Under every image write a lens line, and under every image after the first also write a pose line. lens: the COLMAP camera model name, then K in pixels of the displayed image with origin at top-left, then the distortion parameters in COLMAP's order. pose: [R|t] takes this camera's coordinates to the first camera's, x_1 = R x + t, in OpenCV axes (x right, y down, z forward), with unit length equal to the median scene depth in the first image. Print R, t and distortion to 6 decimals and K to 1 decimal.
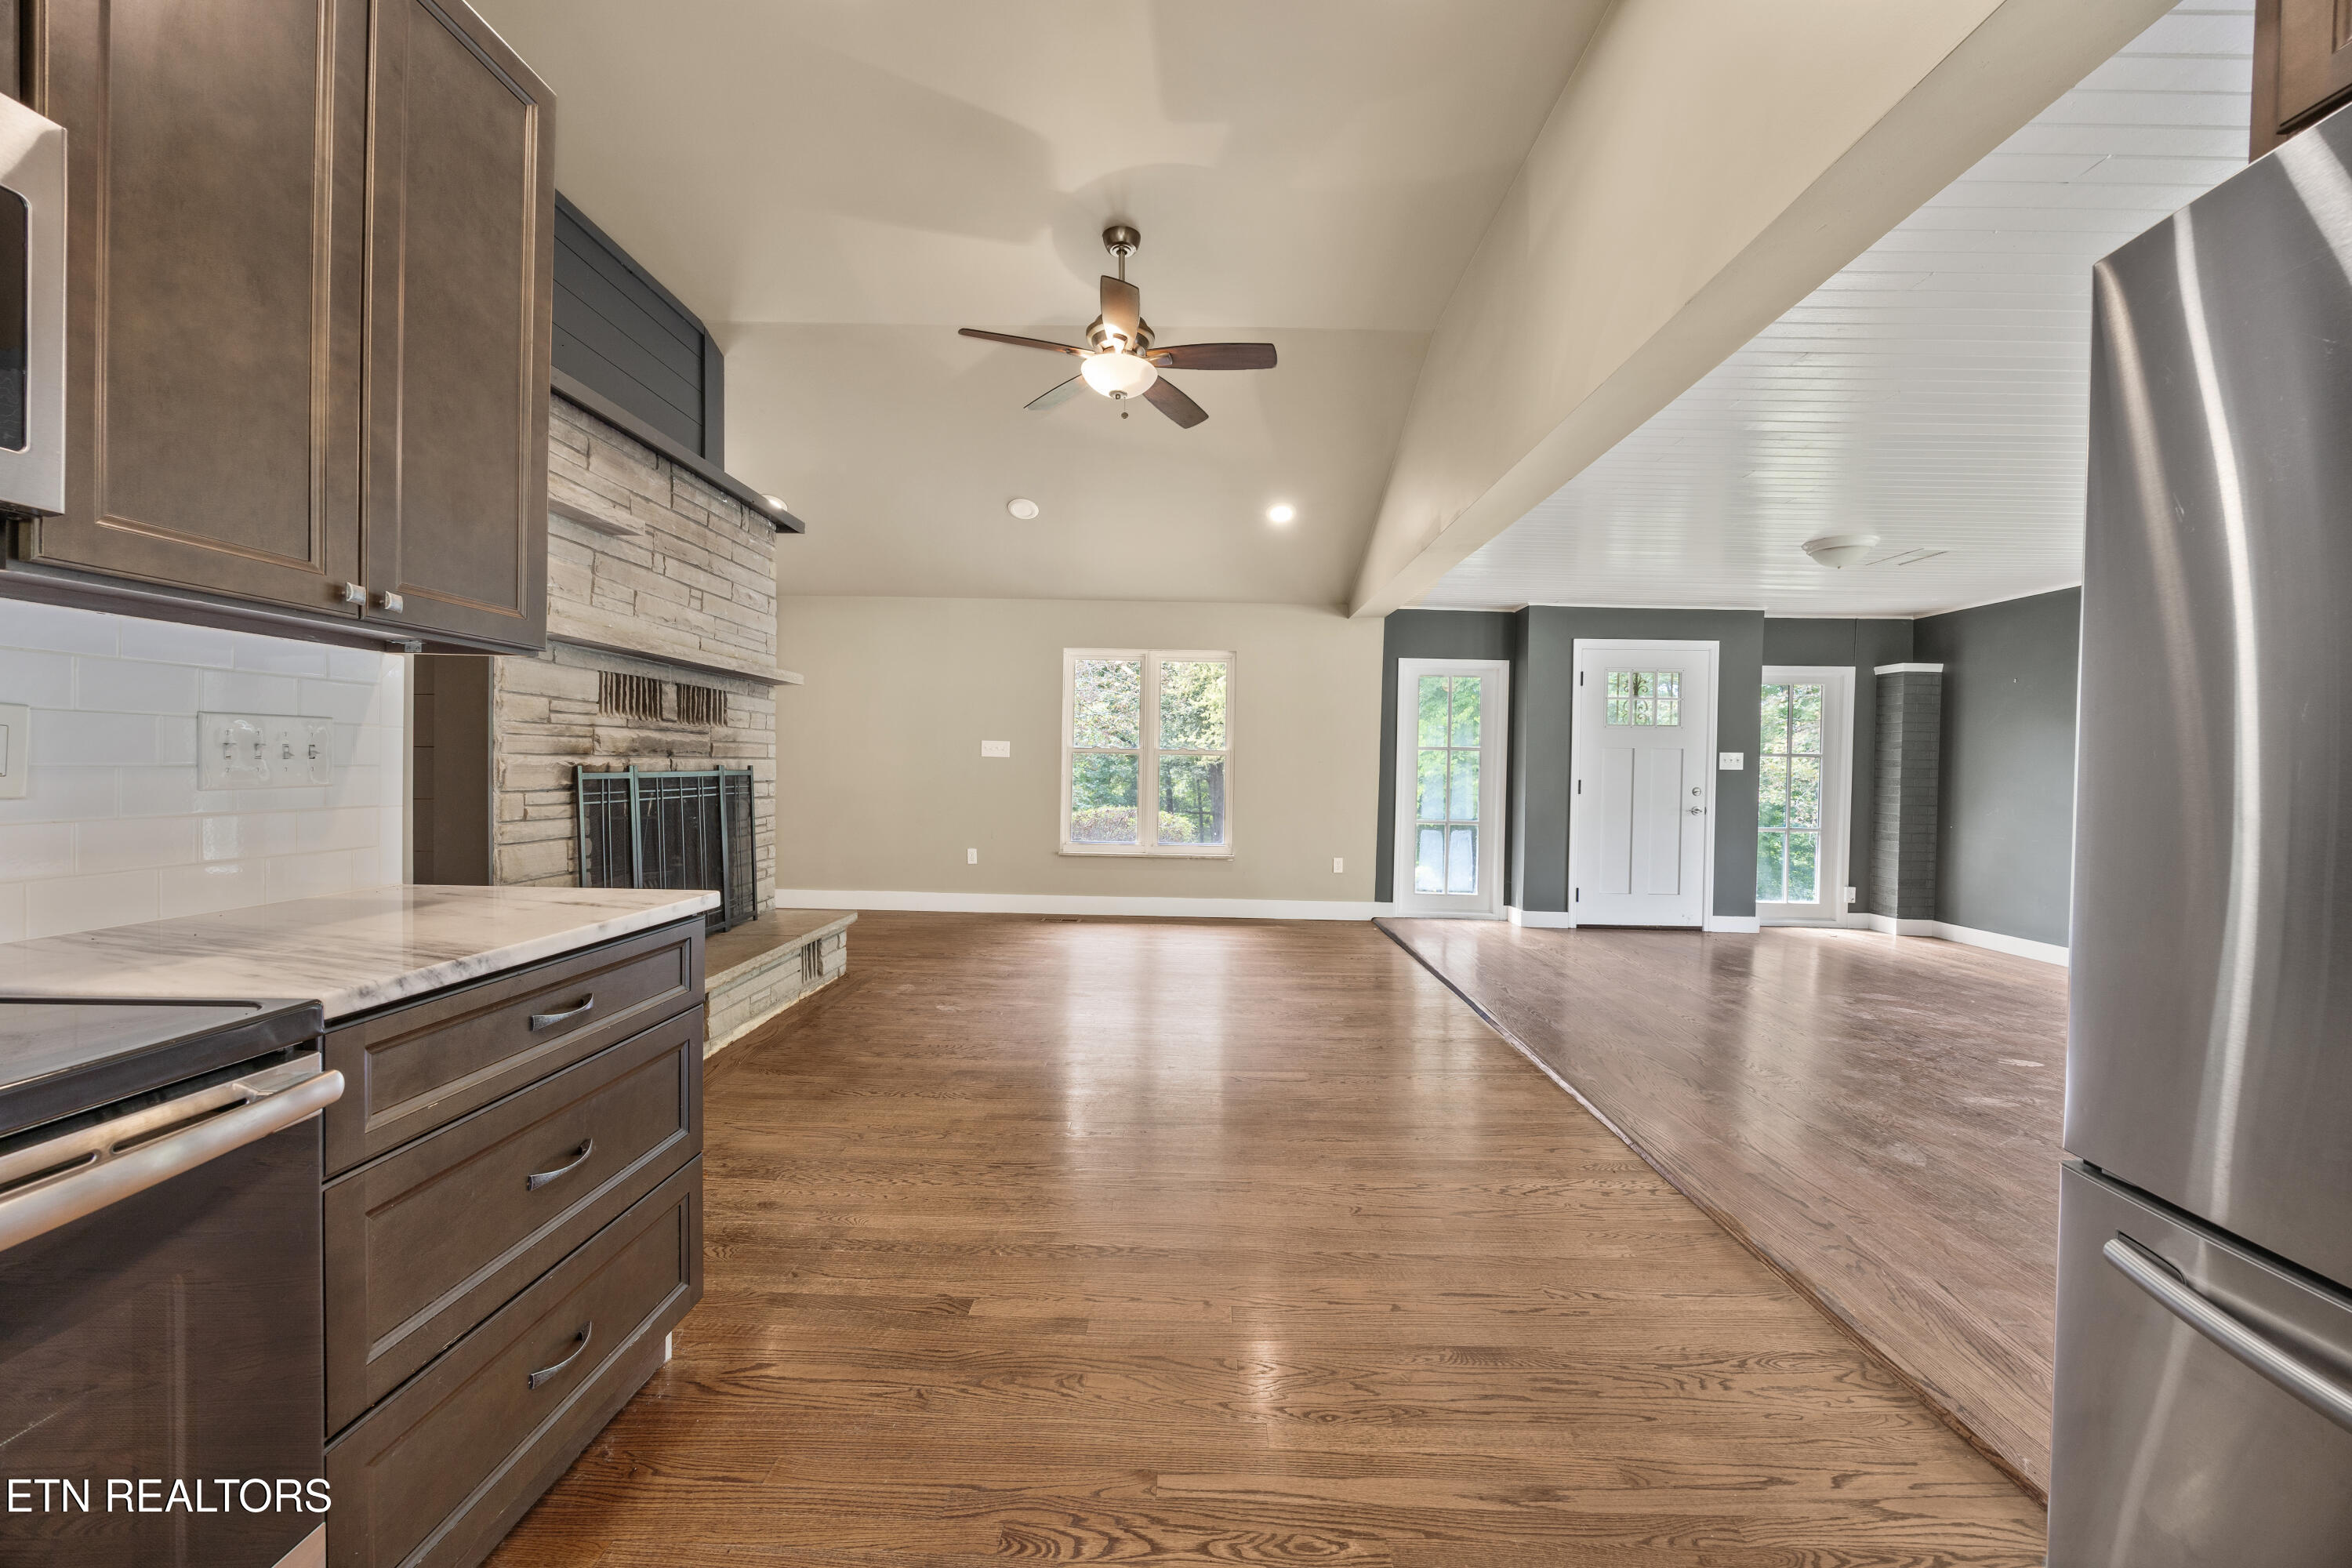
lens RADIAL K [[893.7, 0, 1189.2], [0, 893.7, 768.9], [0, 0, 1]] dist [-0.003962, -0.000081]
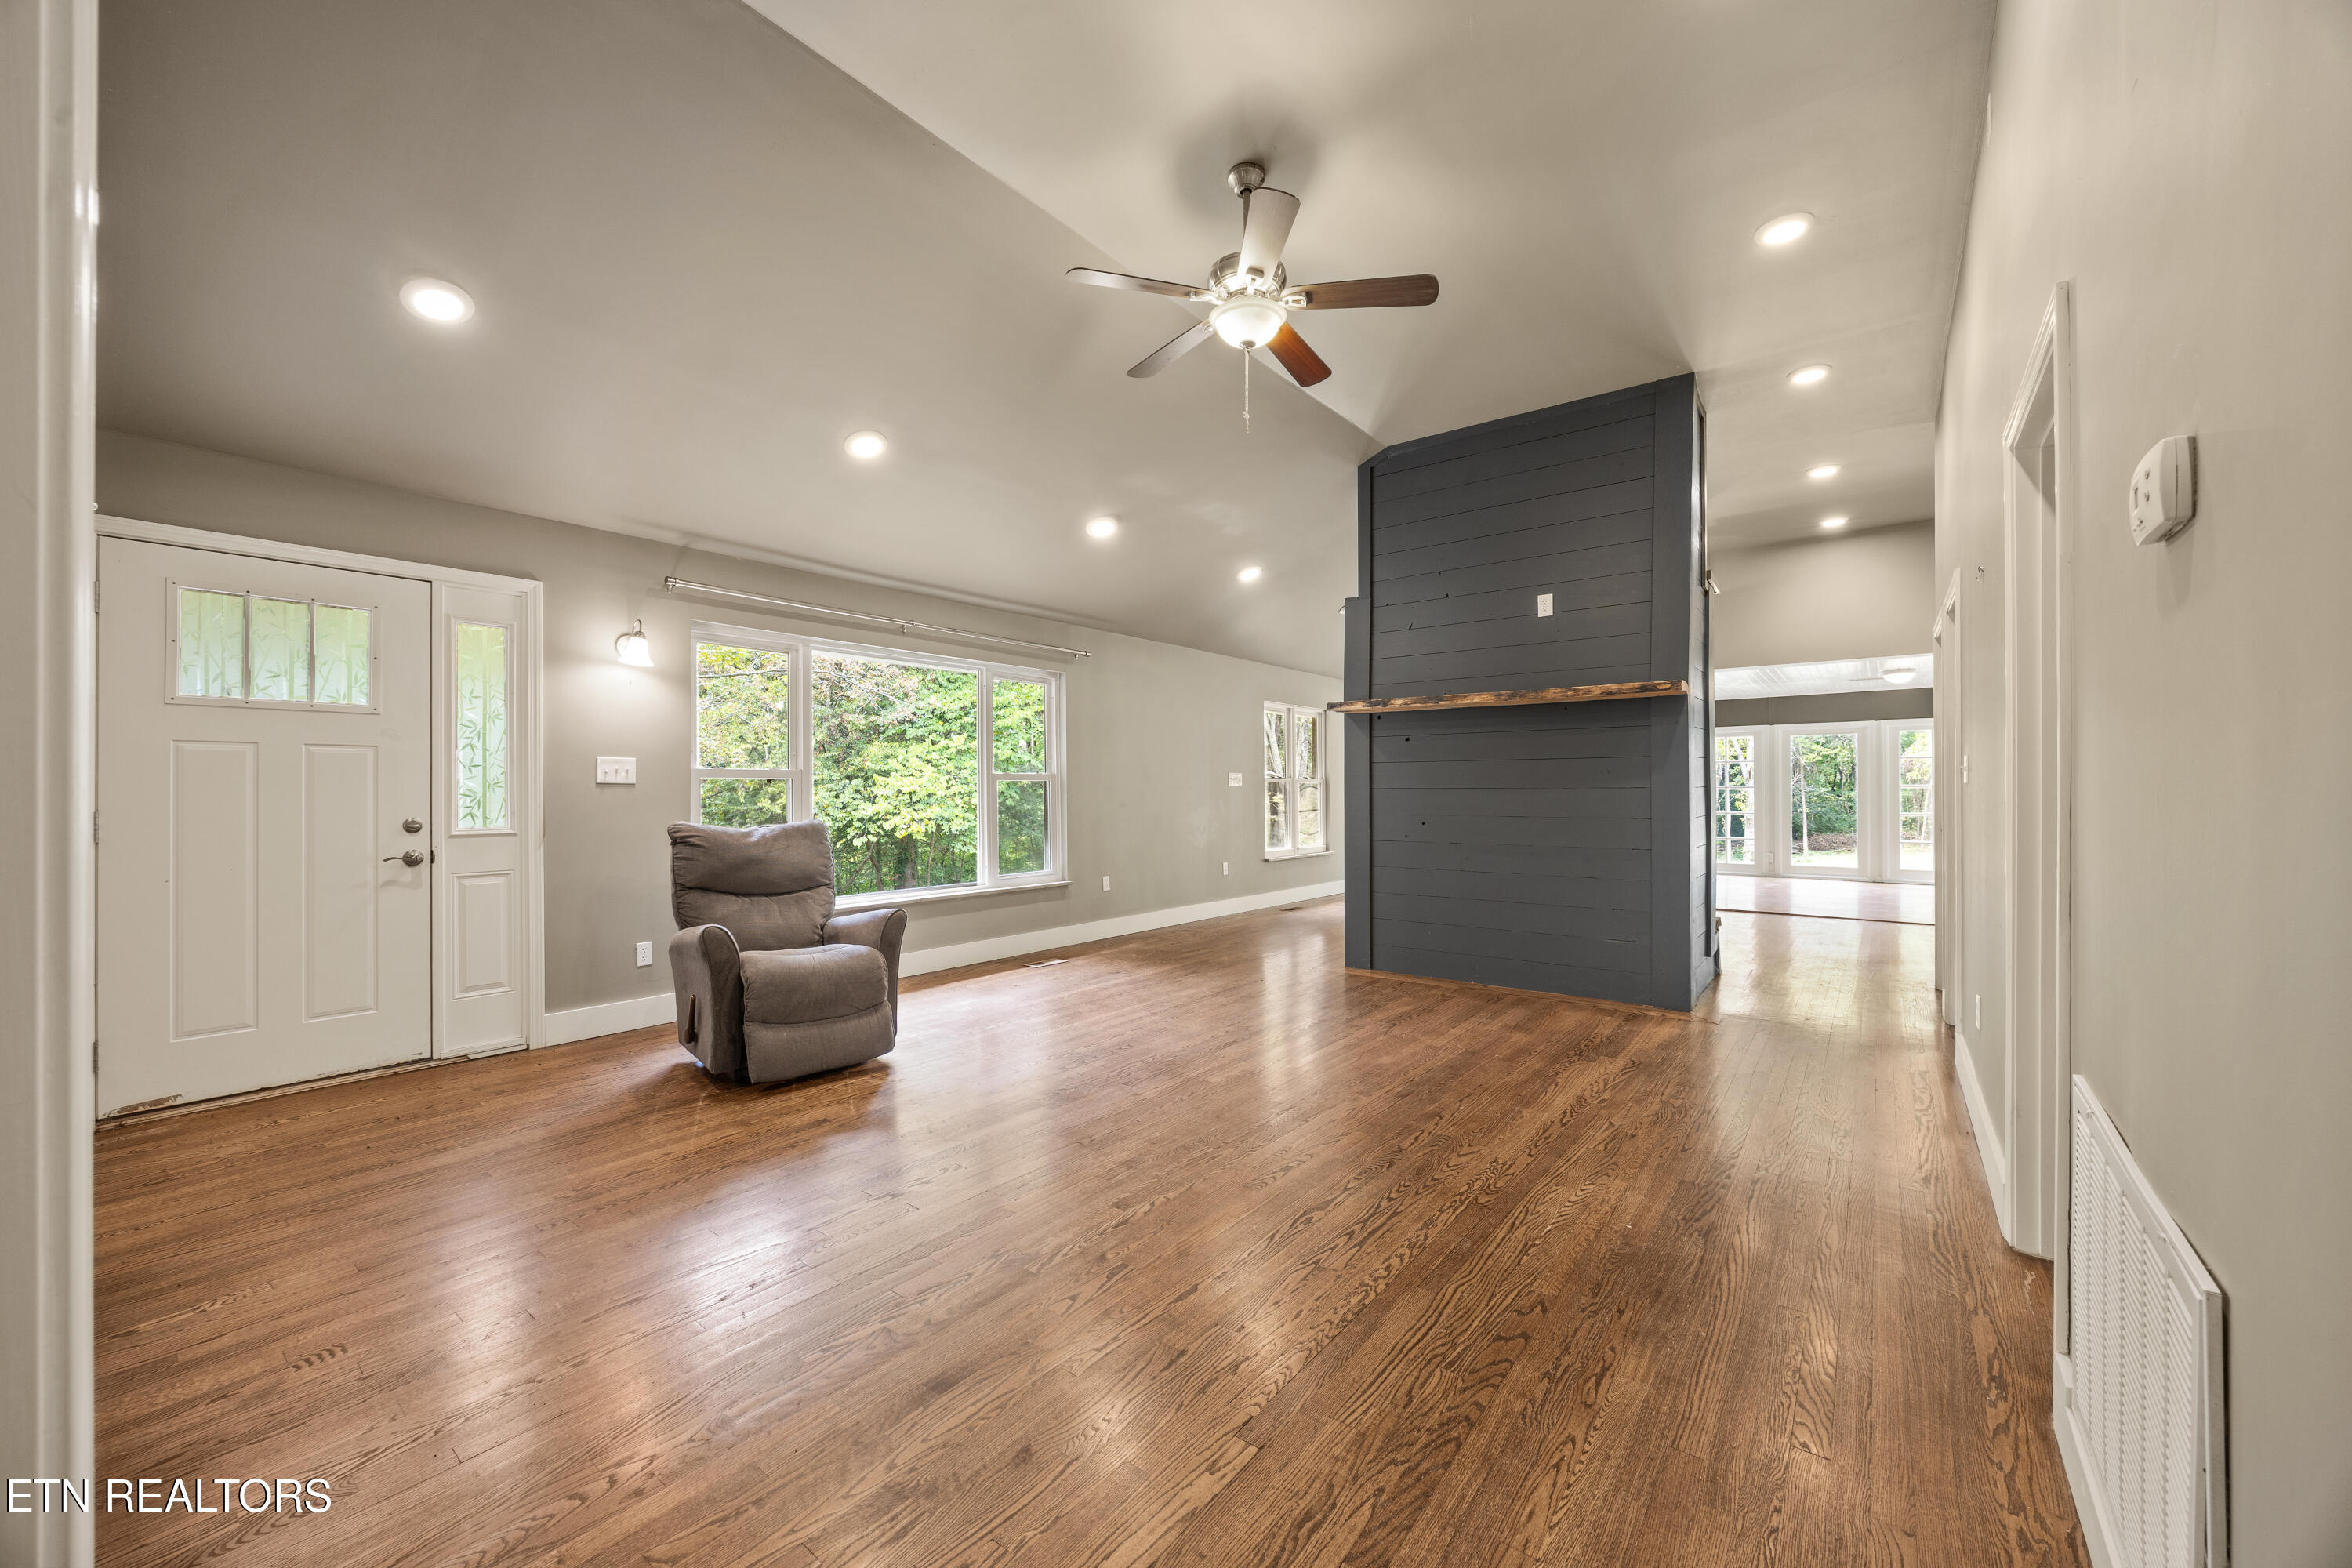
lens RADIAL K [[893.7, 0, 1172.3], [0, 893.7, 794.3], [0, 0, 1]] dist [-0.003962, -0.000081]
pose [[0.624110, -0.021204, 0.781049, -1.275491], [0.020392, 0.999733, 0.010846, -0.019669], [-0.781071, 0.009159, 0.624376, 0.343903]]
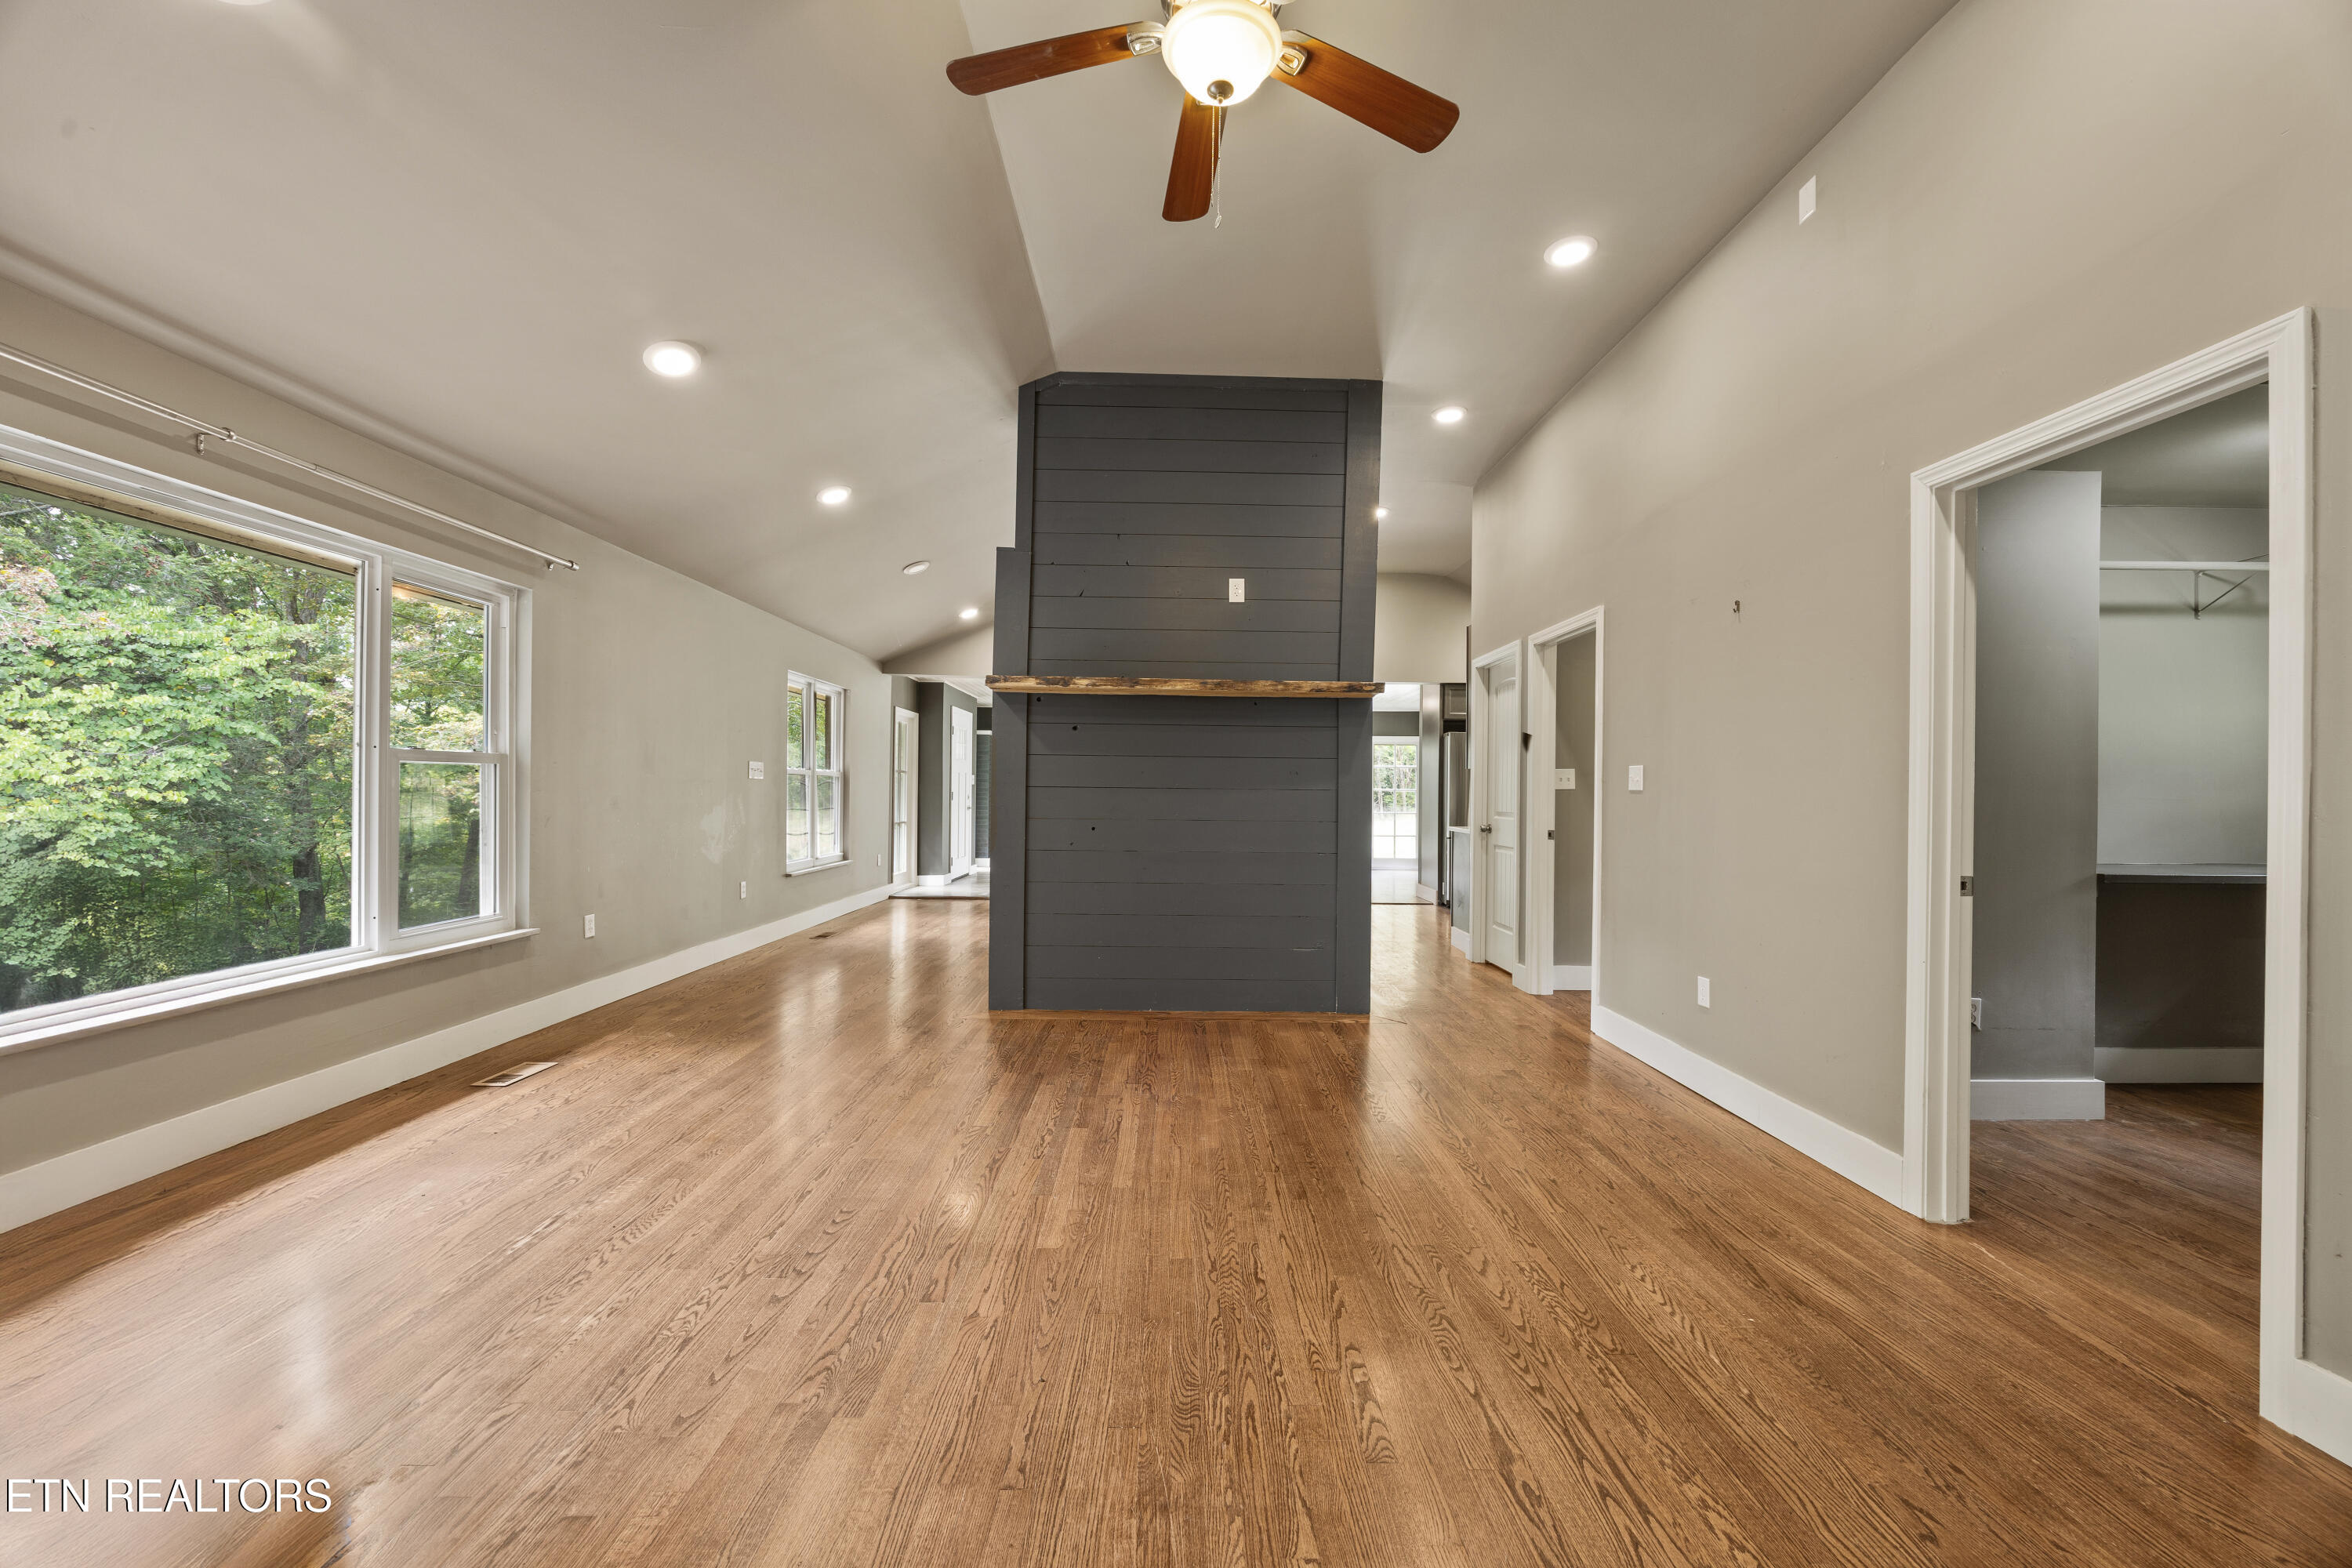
lens RADIAL K [[893.7, 0, 1181.7], [0, 893.7, 788.5], [0, 0, 1]] dist [-0.003962, -0.000081]
pose [[-0.002003, -0.014328, 0.999895, -1.180800], [-0.002747, 0.999894, 0.014322, -0.020561], [-0.999994, -0.002718, -0.002042, 0.618011]]
